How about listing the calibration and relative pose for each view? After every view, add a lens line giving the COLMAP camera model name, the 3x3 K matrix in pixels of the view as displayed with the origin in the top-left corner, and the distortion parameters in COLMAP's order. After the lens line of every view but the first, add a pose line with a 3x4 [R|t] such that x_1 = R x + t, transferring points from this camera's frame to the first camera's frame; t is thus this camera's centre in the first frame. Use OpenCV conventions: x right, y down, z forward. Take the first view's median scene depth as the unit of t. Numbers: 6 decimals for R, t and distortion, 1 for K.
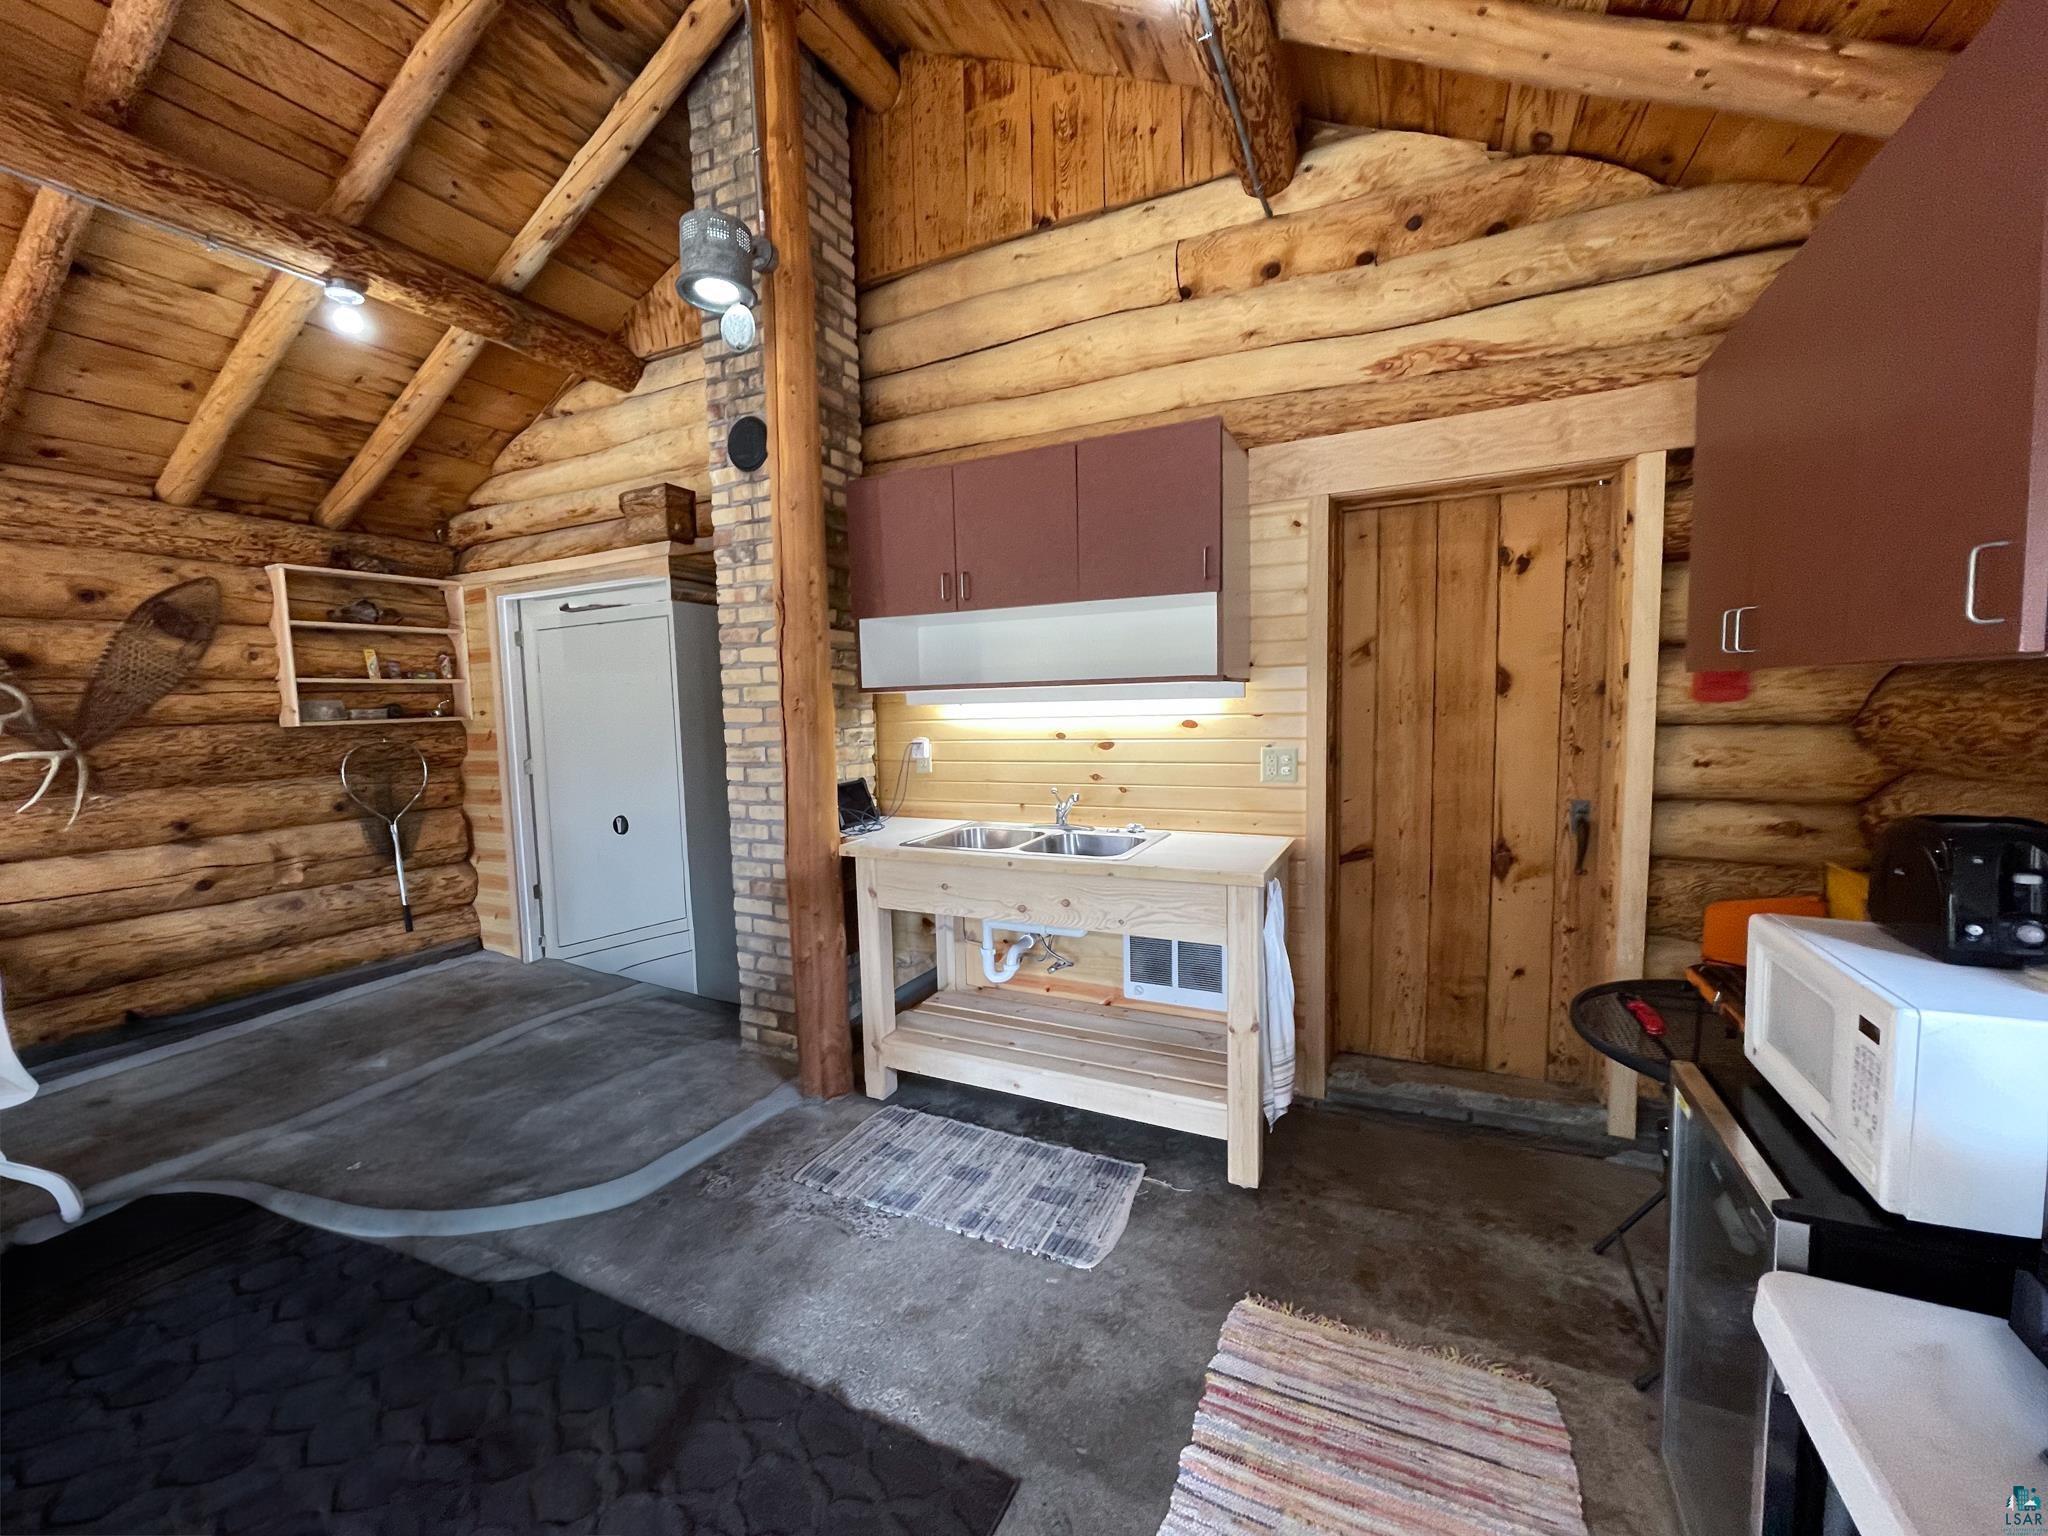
lens RADIAL K [[832.6, 0, 1023.4], [0, 832.6, 770.0], [0, 0, 1]] dist [0.001817, -0.001397]
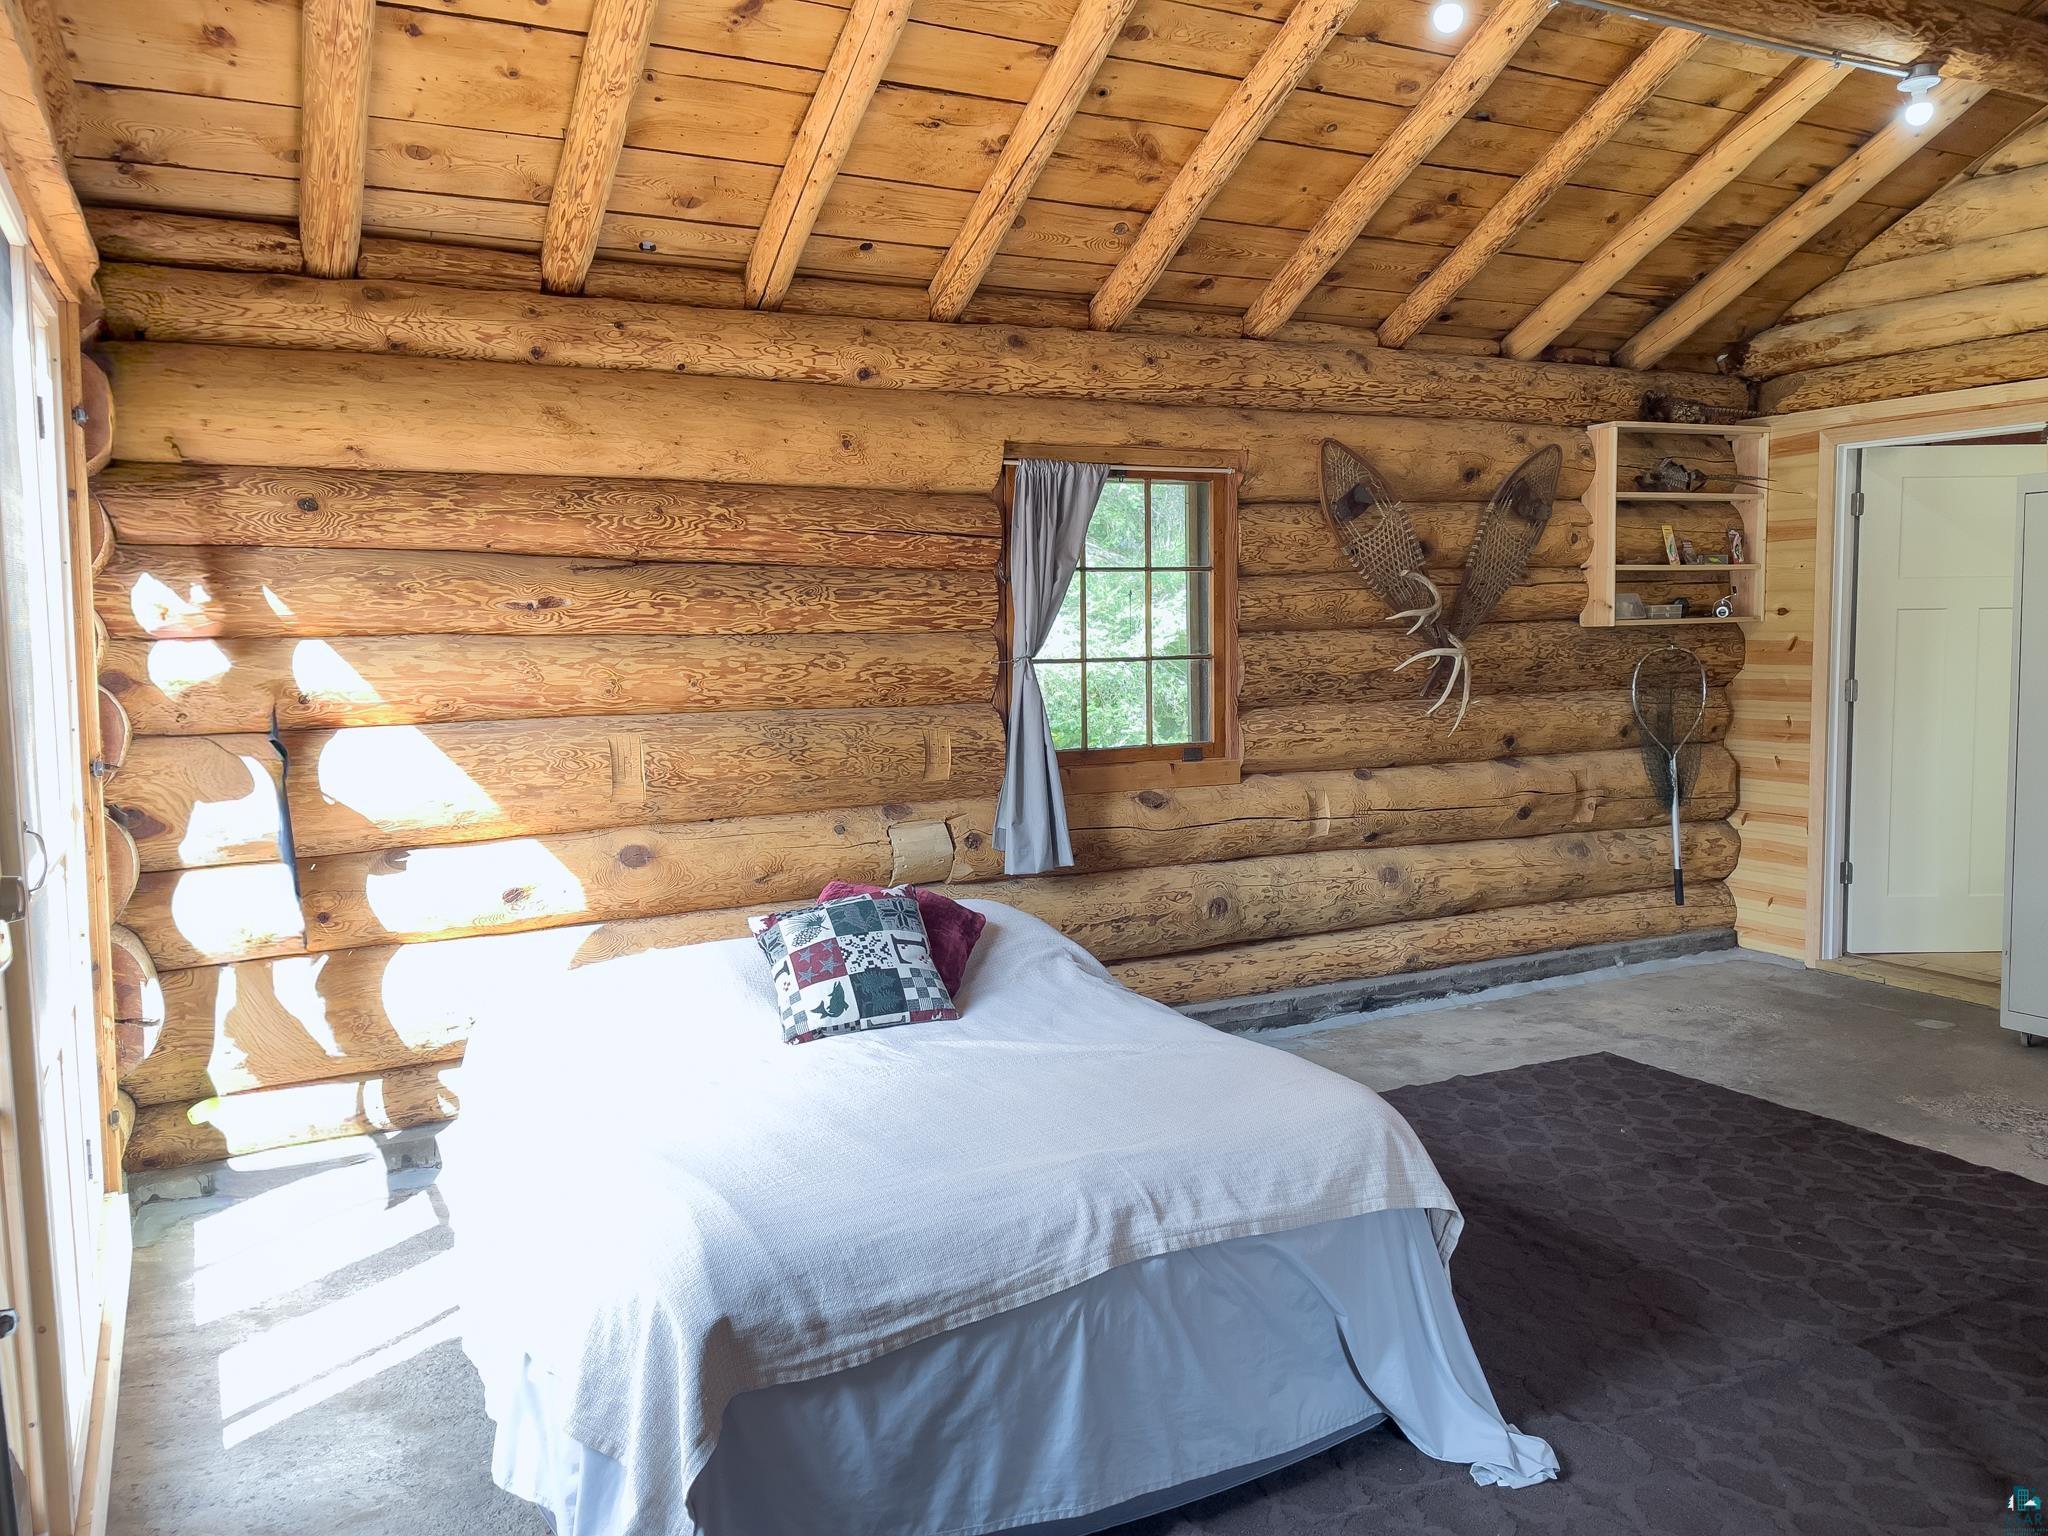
lens RADIAL K [[1577.8, 0, 1019.3], [0, 1577.8, 766.8], [0, 0, 1]] dist [0.008744, -0.013299]
pose [[0.776386, 0.069924, -0.626367, -0.337775], [-0.055563, 0.997551, 0.042490, 0.046248], [0.627804, 0.001814, 0.778369, -0.496850]]
